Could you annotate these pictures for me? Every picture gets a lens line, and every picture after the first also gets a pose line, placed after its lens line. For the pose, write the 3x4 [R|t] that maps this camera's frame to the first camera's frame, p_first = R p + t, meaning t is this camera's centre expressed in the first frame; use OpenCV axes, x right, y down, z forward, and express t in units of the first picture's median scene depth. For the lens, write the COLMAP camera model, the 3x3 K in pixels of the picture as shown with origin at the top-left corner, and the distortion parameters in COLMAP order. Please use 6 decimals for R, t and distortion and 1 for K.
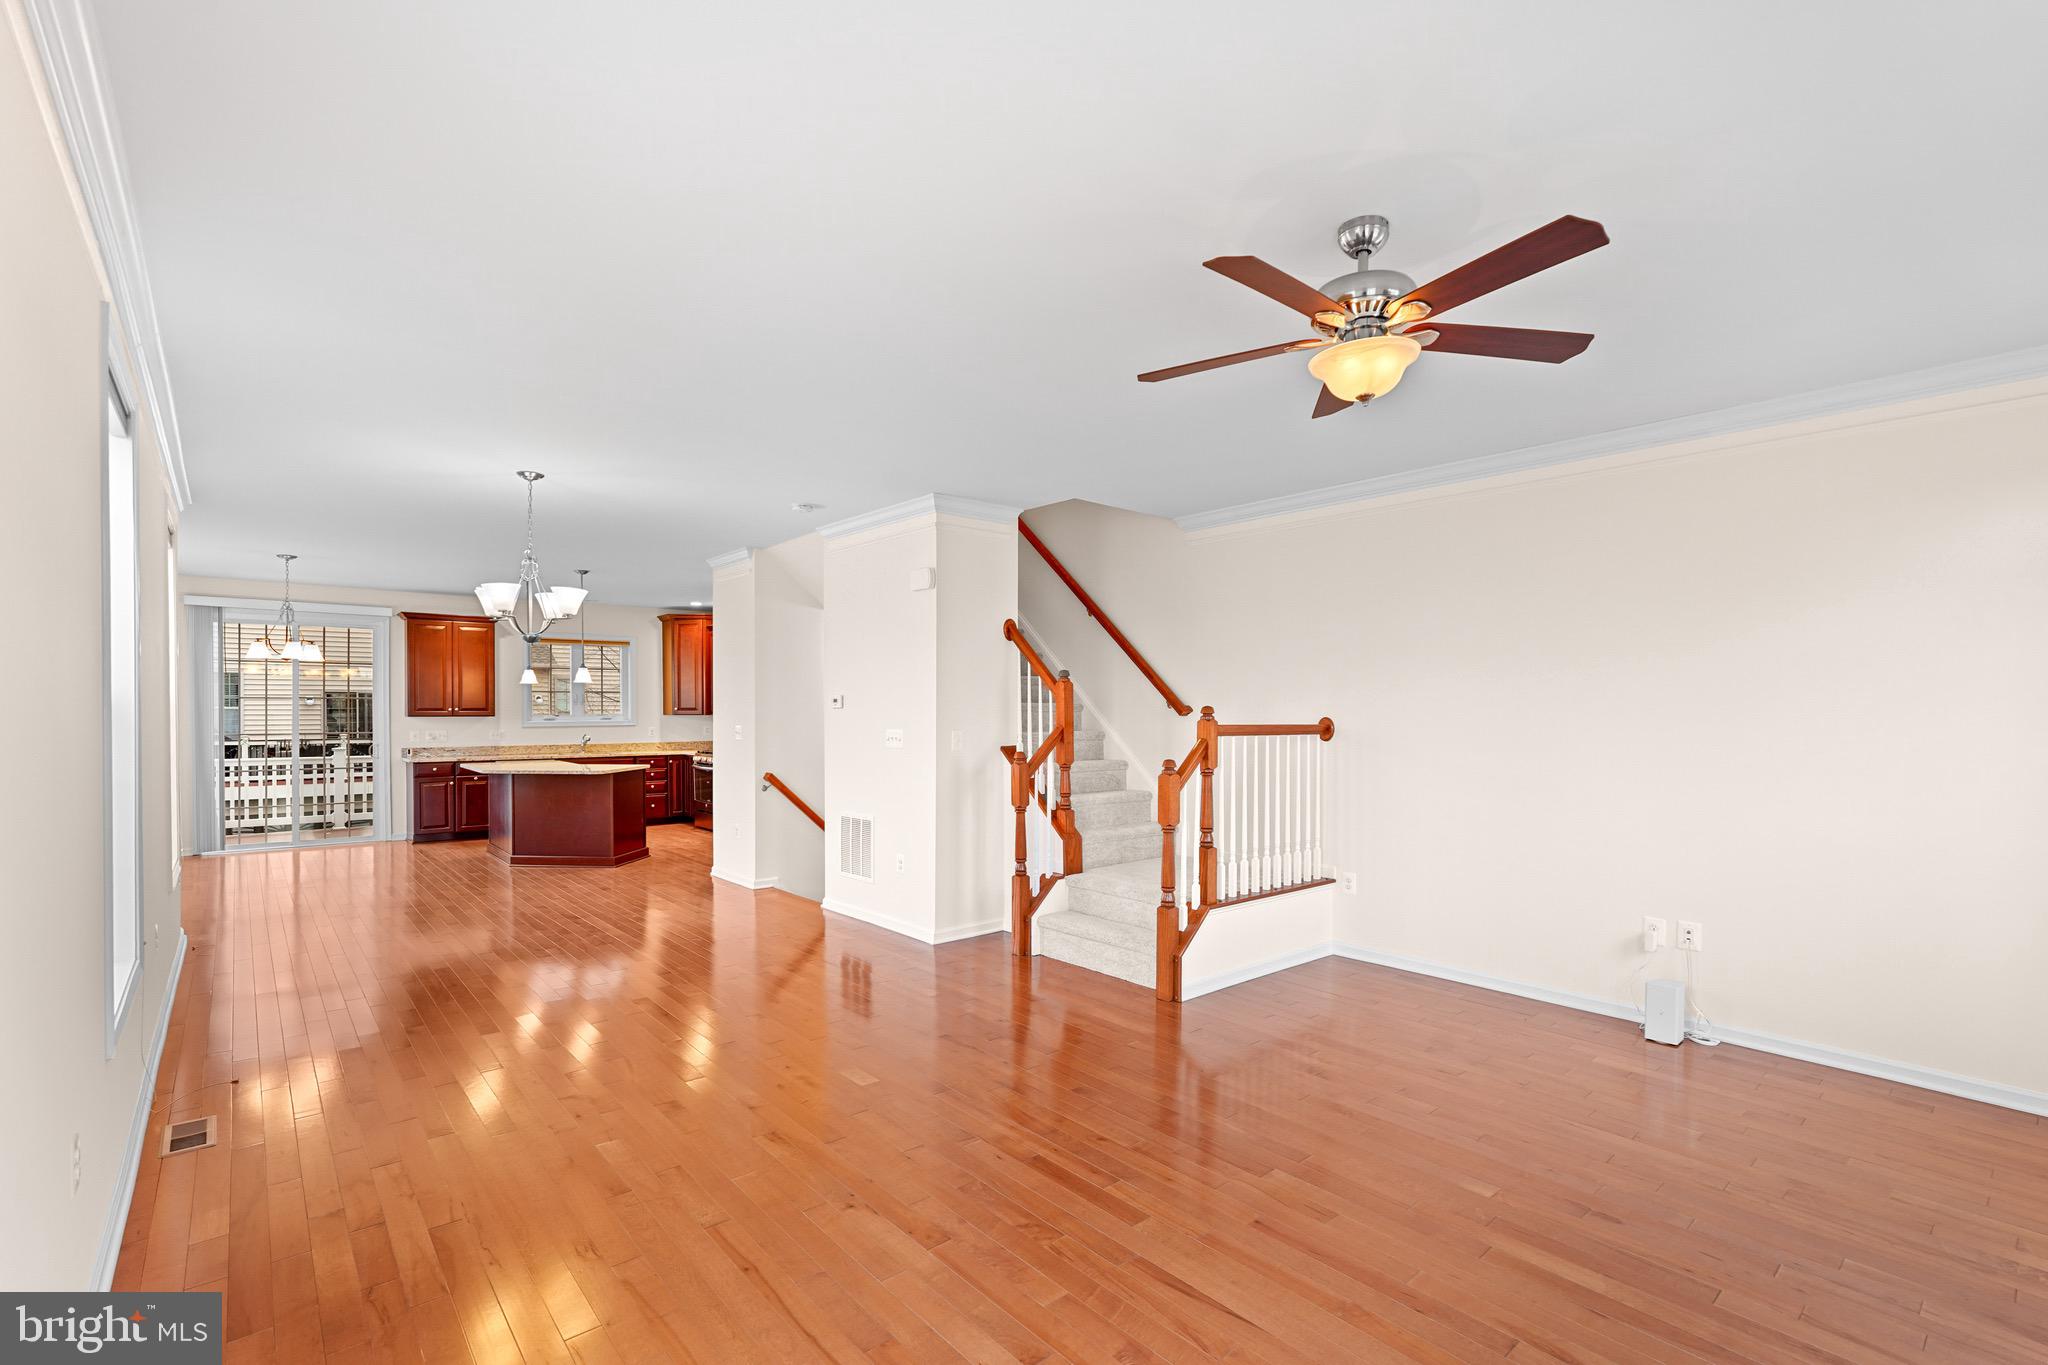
lens RADIAL K [[923.0, 0, 1025.3], [0, 923.0, 722.1], [0, 0, 1]] dist [0.002902, 0.000432]
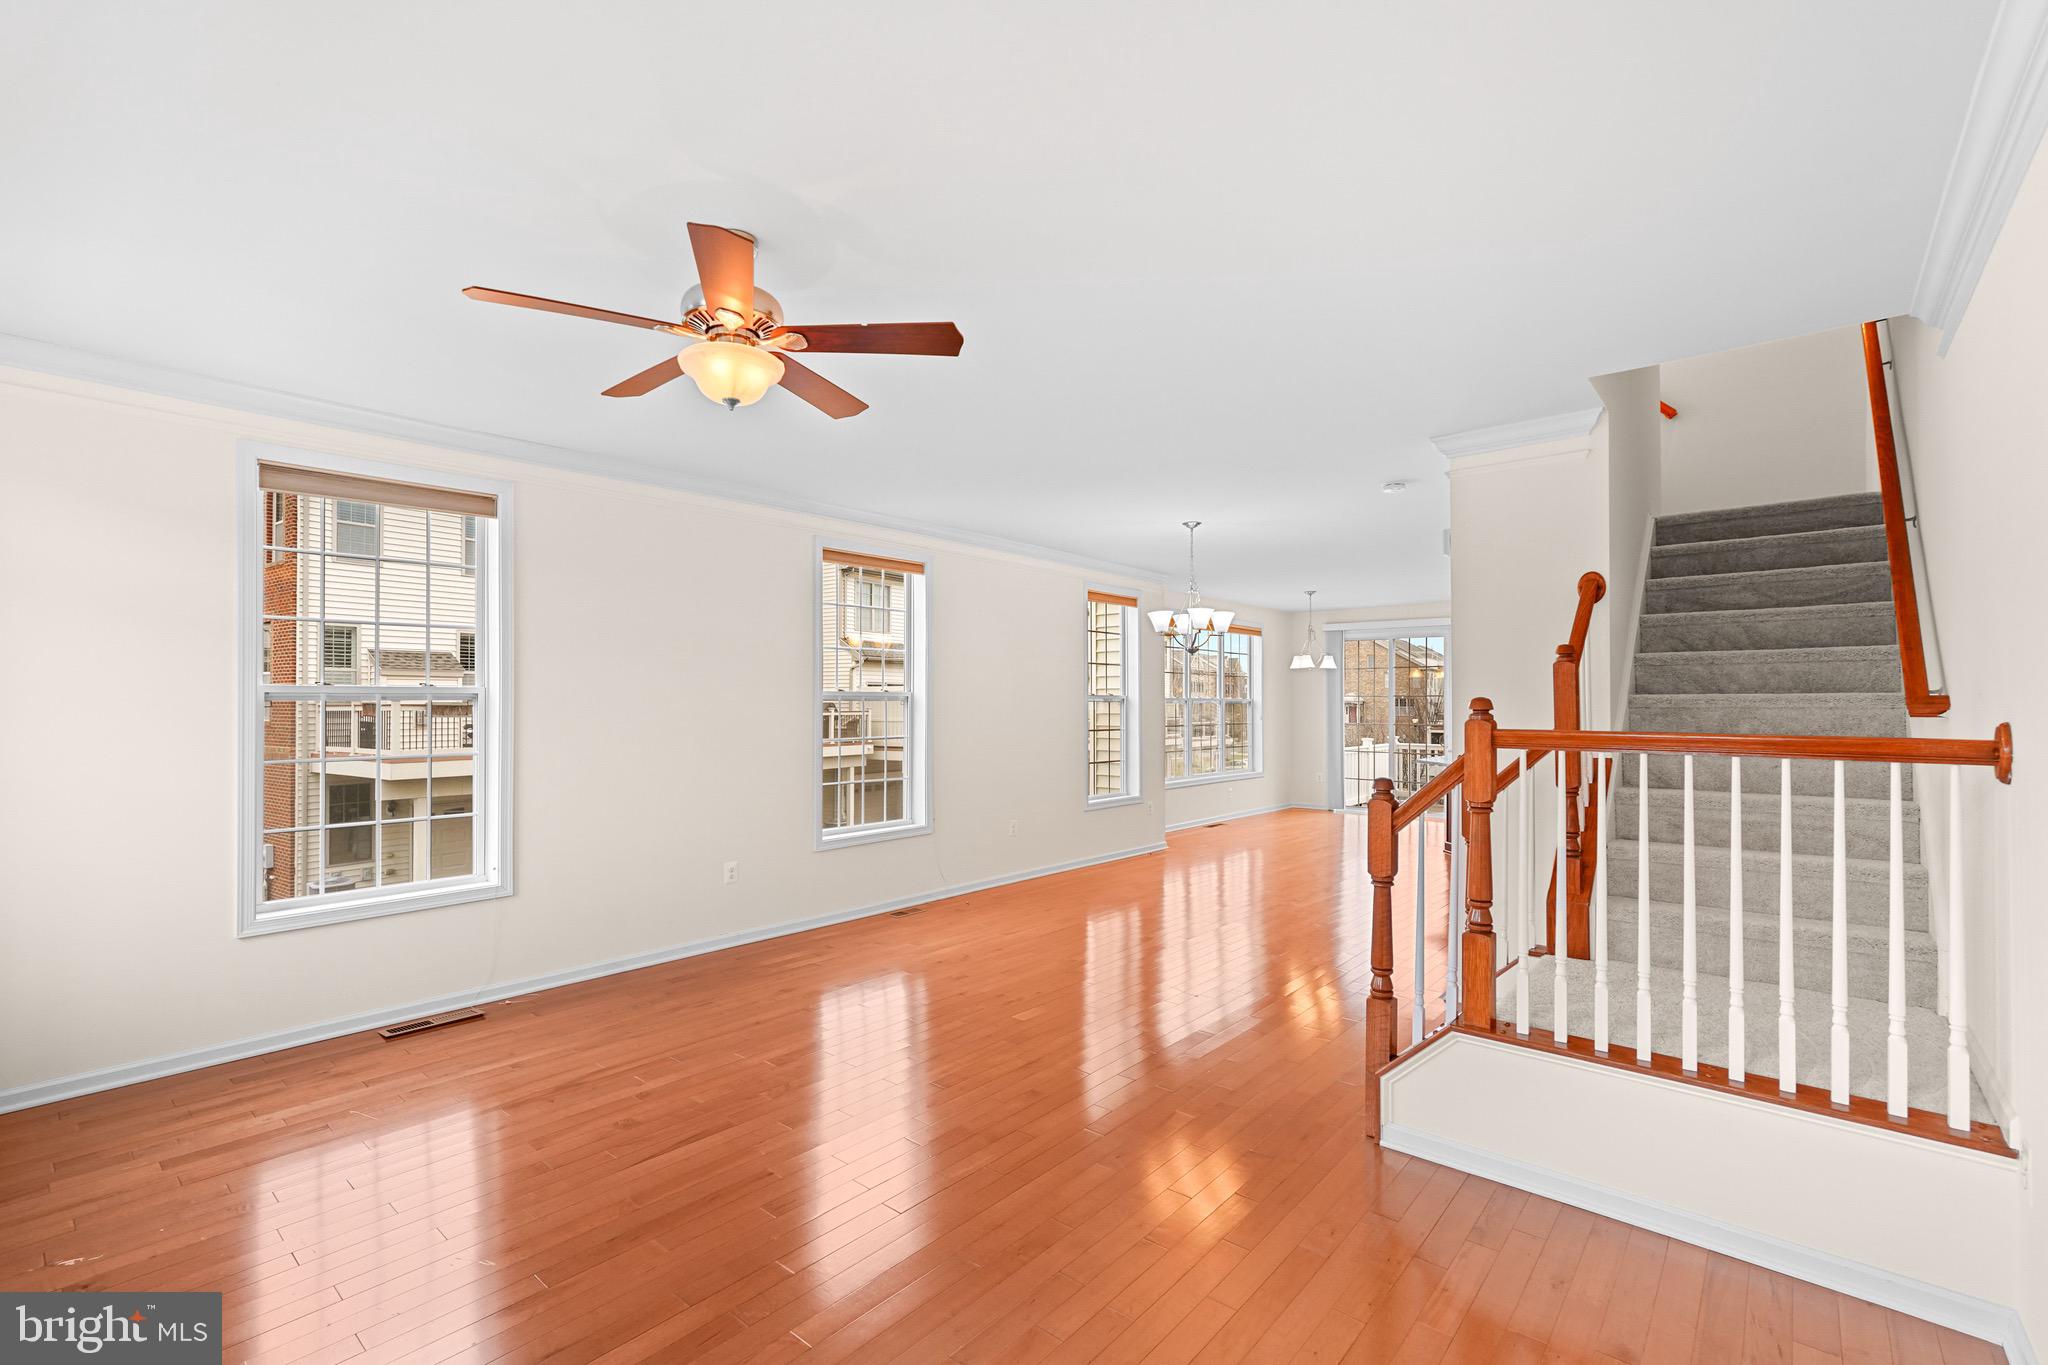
lens RADIAL K [[923.0, 0, 1019.9], [0, 923.0, 691.0], [0, 0, 1]] dist [0.002902, 0.000432]
pose [[0.152930, -0.015182, -0.988120, 0.341187], [-0.017131, 0.999691, -0.018011, -0.002340], [0.988089, 0.019682, 0.152623, 0.274770]]
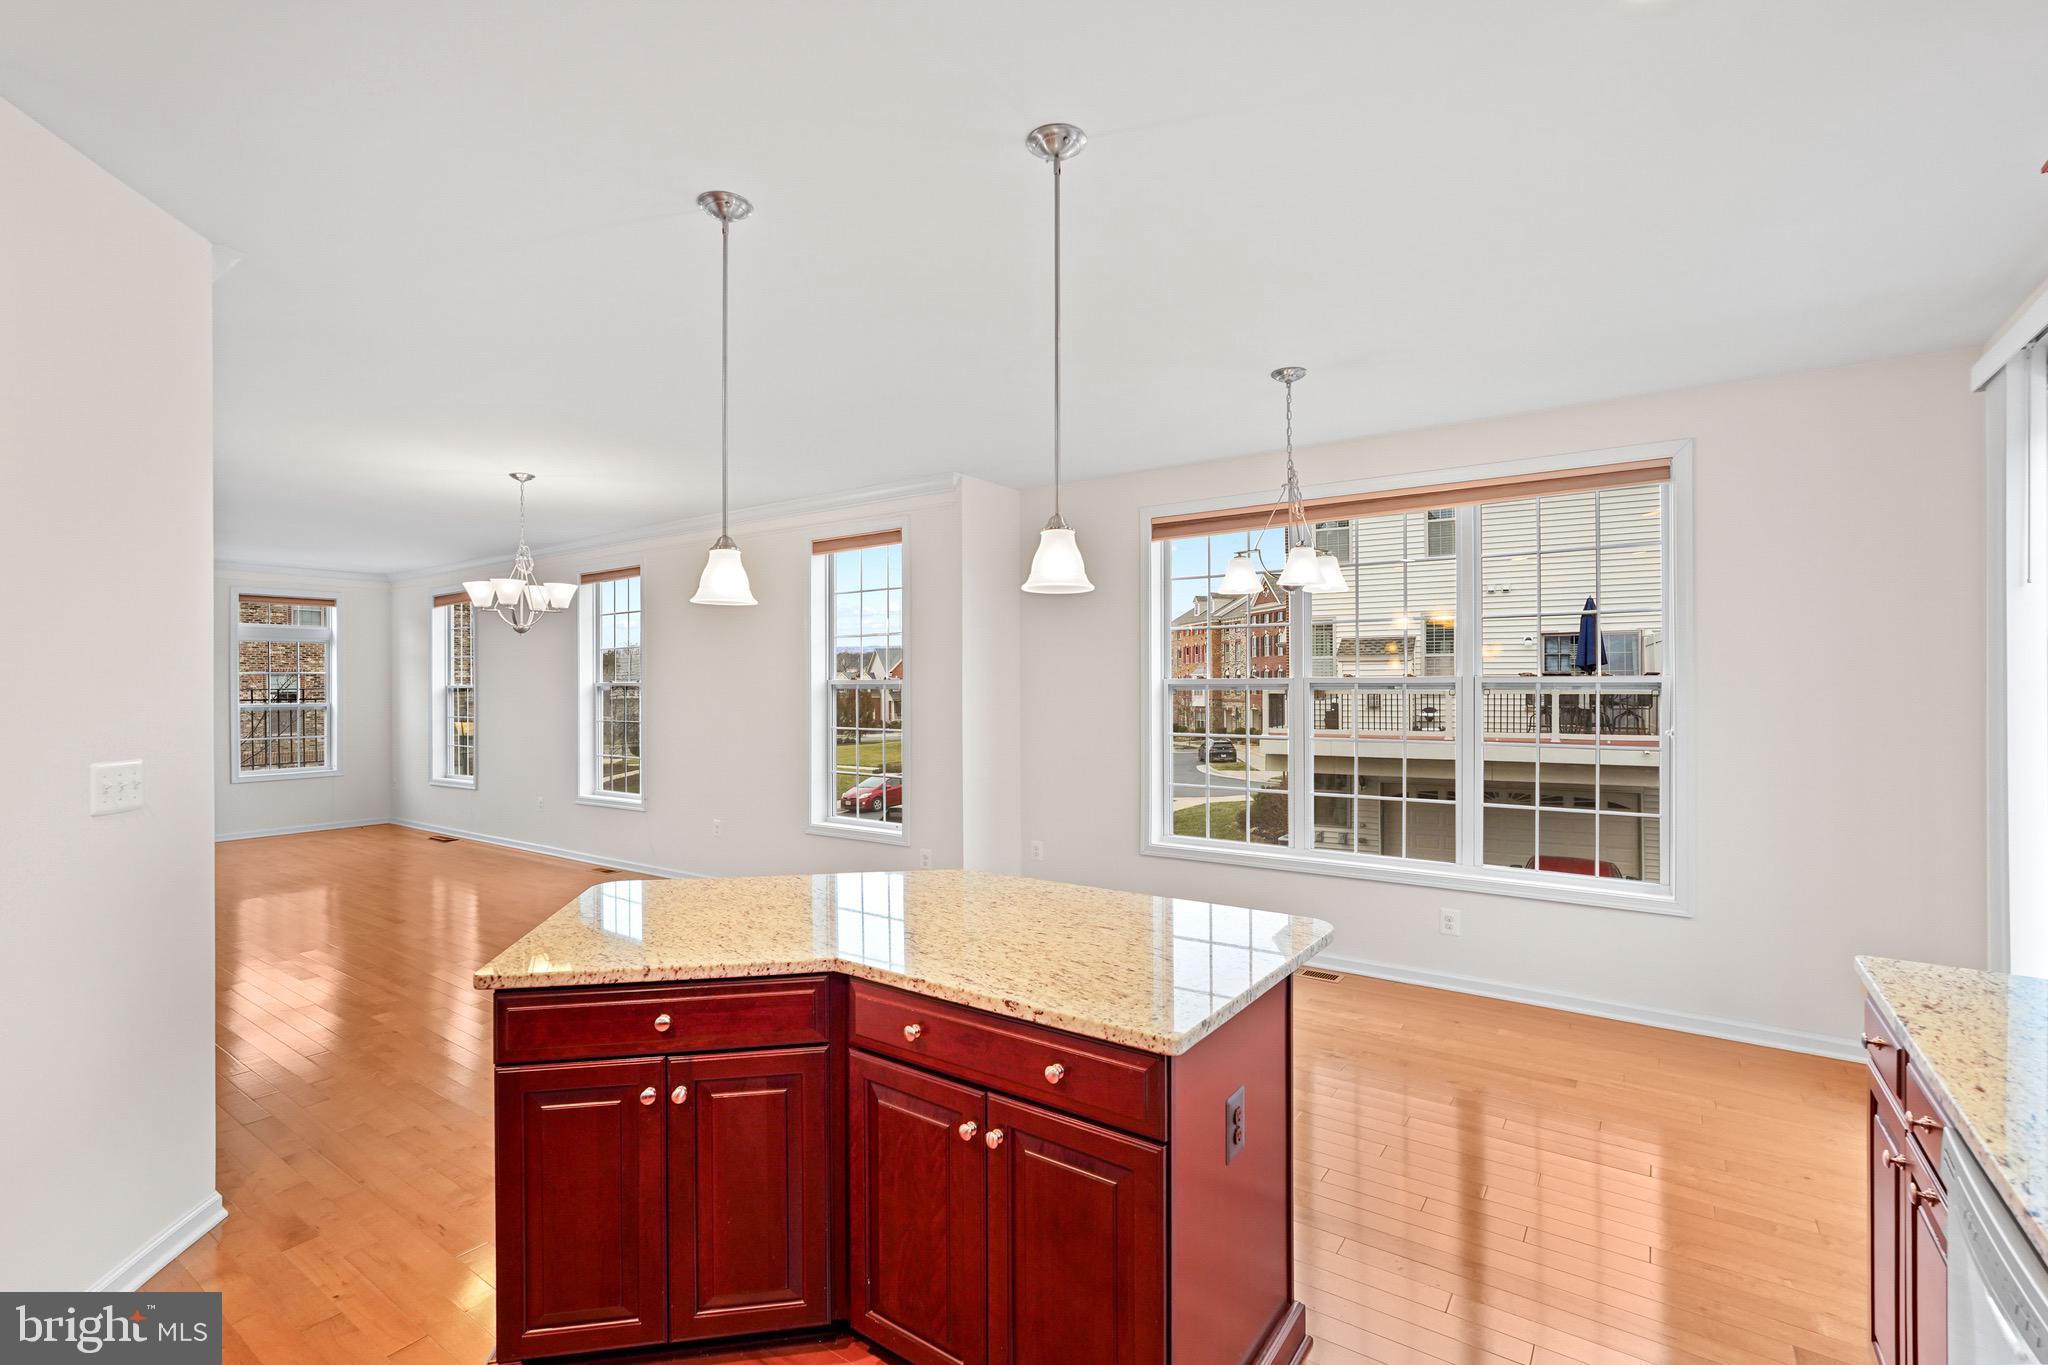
lens RADIAL K [[923.0, 0, 1014.6], [0, 923.0, 687.4], [0, 0, 1]] dist [0.002902, 0.000432]
pose [[-0.969620, 0.004508, -0.244575, -0.413666], [0.001621, 0.999927, 0.012004, -0.014049], [0.244612, 0.011243, -0.969556, 1.064879]]
